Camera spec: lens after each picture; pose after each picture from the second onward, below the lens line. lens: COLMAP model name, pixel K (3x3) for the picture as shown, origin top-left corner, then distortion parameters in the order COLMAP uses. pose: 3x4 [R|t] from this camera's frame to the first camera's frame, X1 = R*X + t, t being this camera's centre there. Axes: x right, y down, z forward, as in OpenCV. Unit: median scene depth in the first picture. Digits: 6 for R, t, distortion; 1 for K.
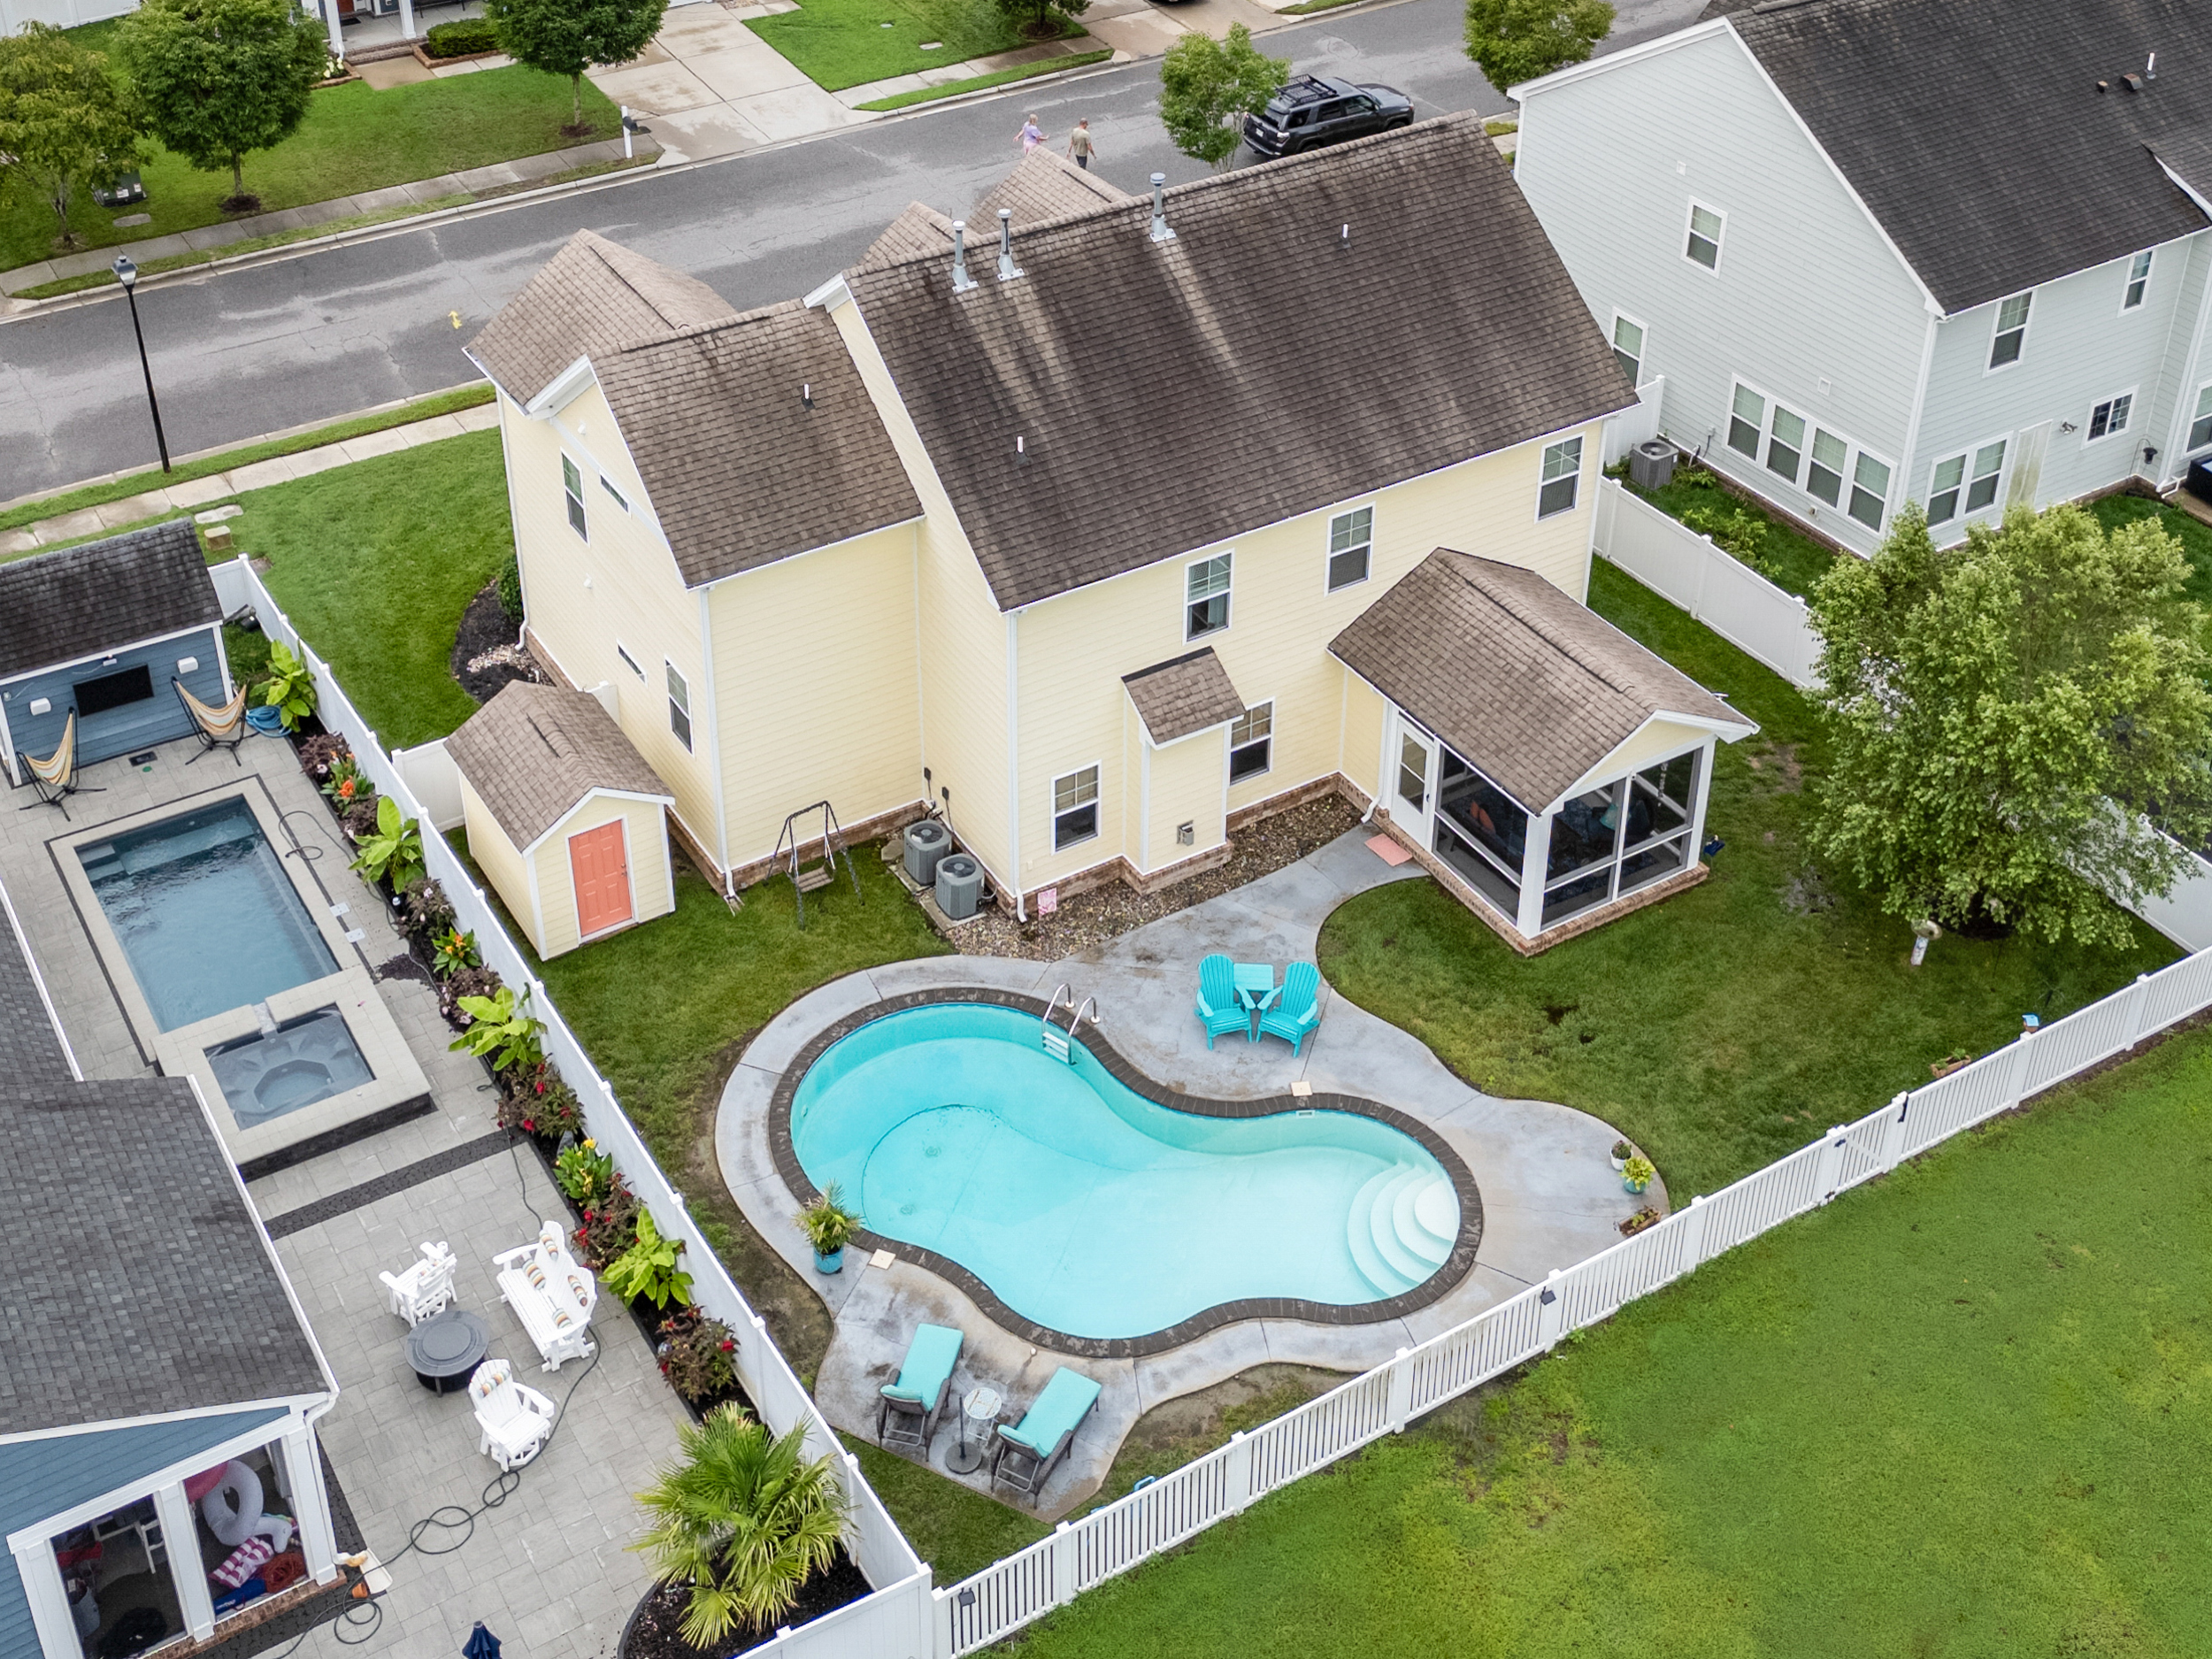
lens RADIAL K [[2649.1, 0, 1068.6], [0, 2649.1, 481.4], [0, 0, 1]] dist [0.162936, -0.415001]
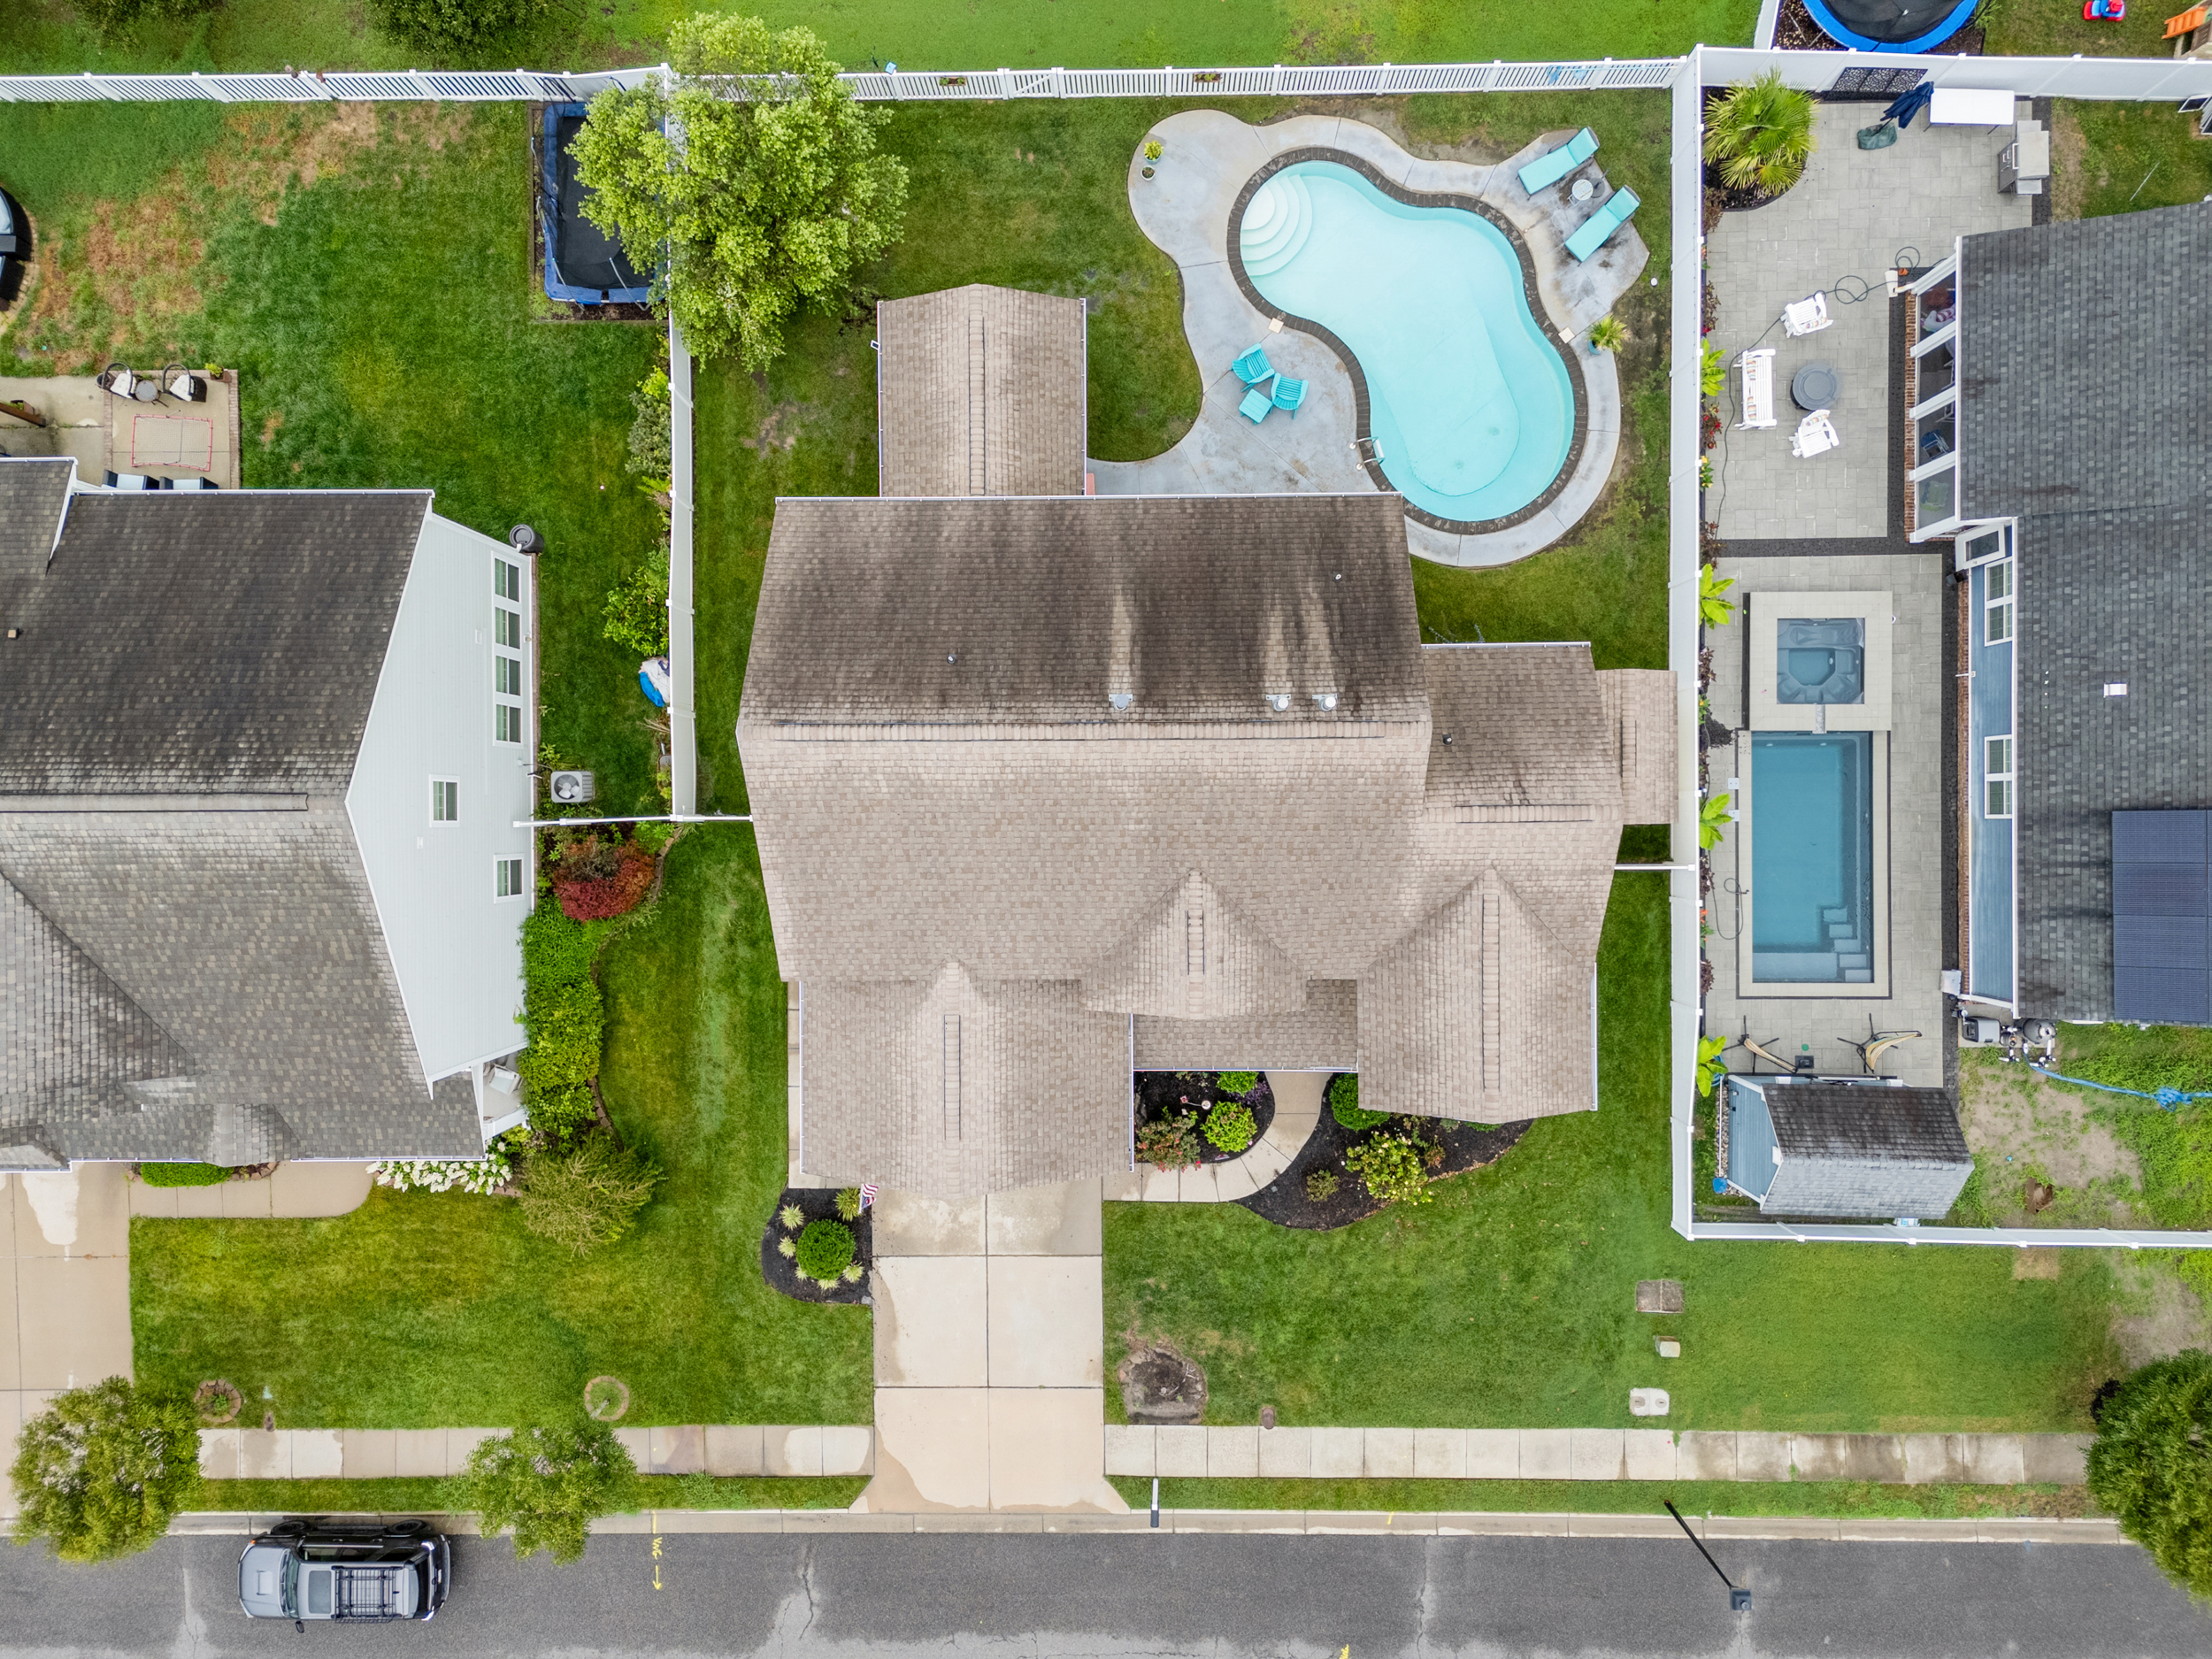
lens RADIAL K [[1626.2, 0, 1106.0], [0, 1626.2, 829.5], [0, 0, 1]] dist [0.071038, -0.066790]
pose [[-0.855733, -0.516985, 0.021167, -0.002387], [0.282700, -0.432889, 0.855972, -0.728447], [-0.433362, 0.738467, 0.516589, 0.715369]]
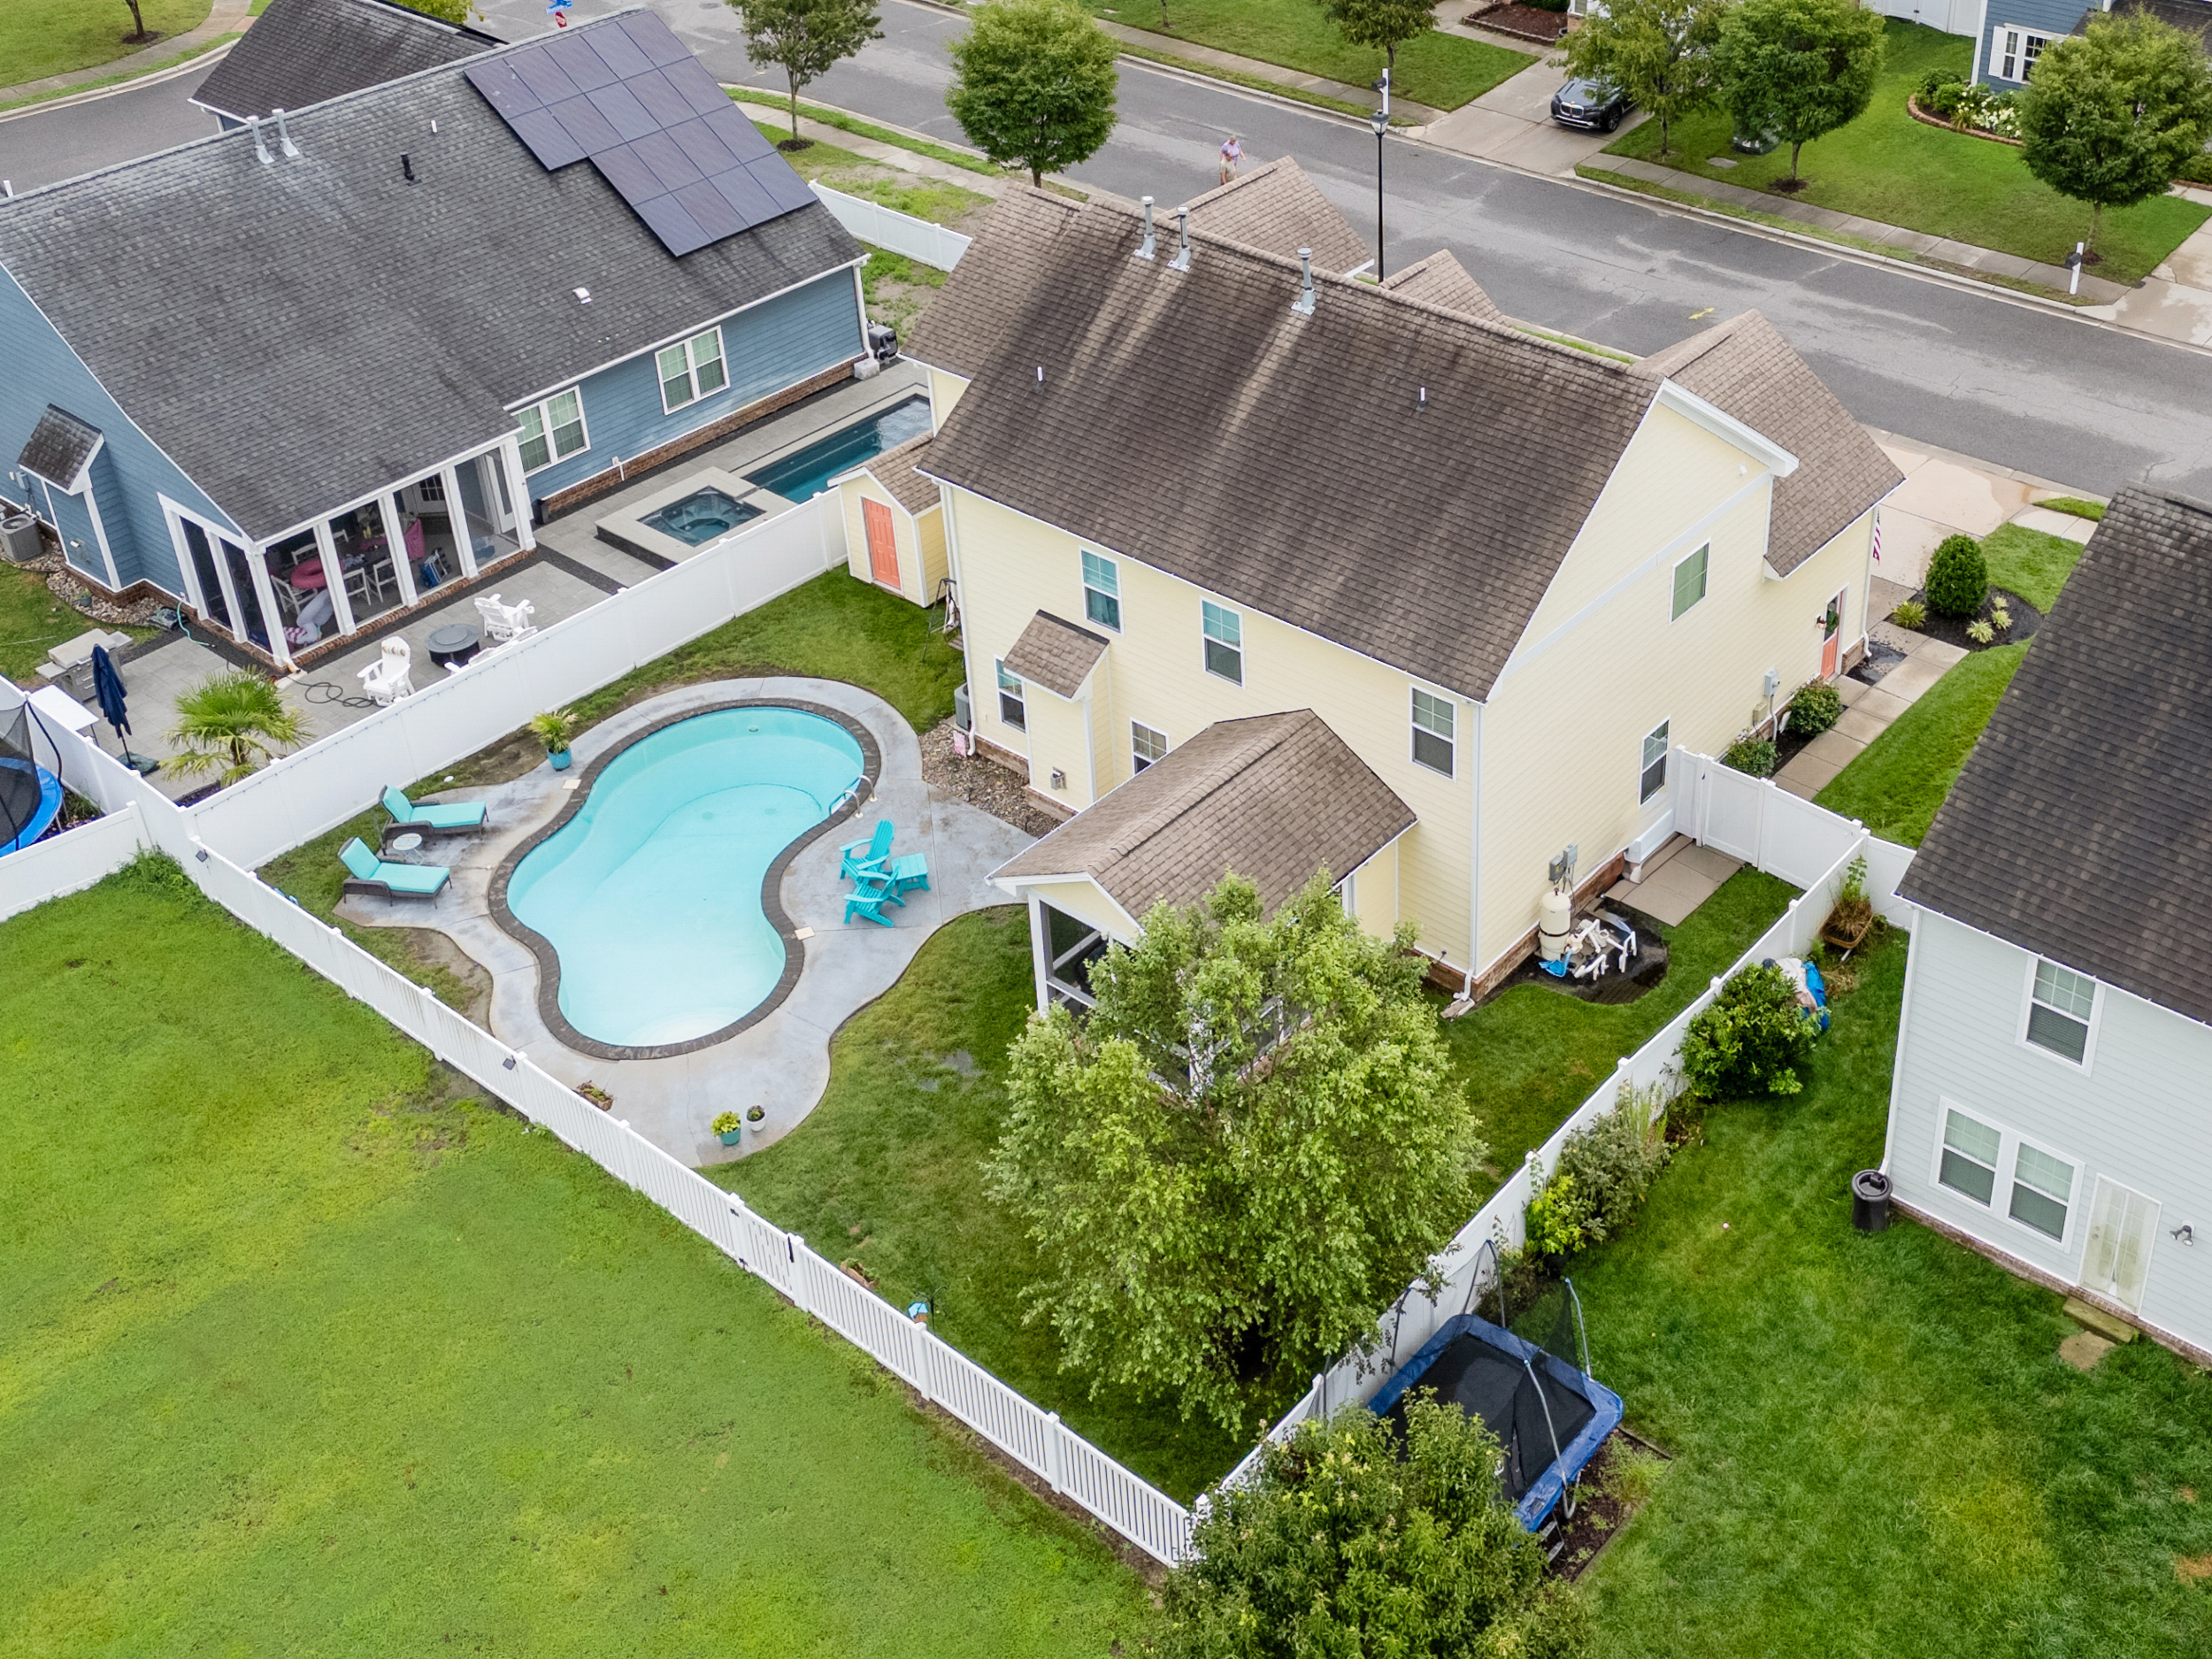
lens RADIAL K [[2493.0, 0, 1369.4], [0, 2493.0, 551.6], [0, 0, 1]] dist [0.154985, -0.342796]
pose [[0.352617, 0.471895, -0.808070, 0.922811], [-0.463413, 0.838272, 0.287313, -0.319518], [0.812963, 0.273159, 0.514271, 0.557406]]
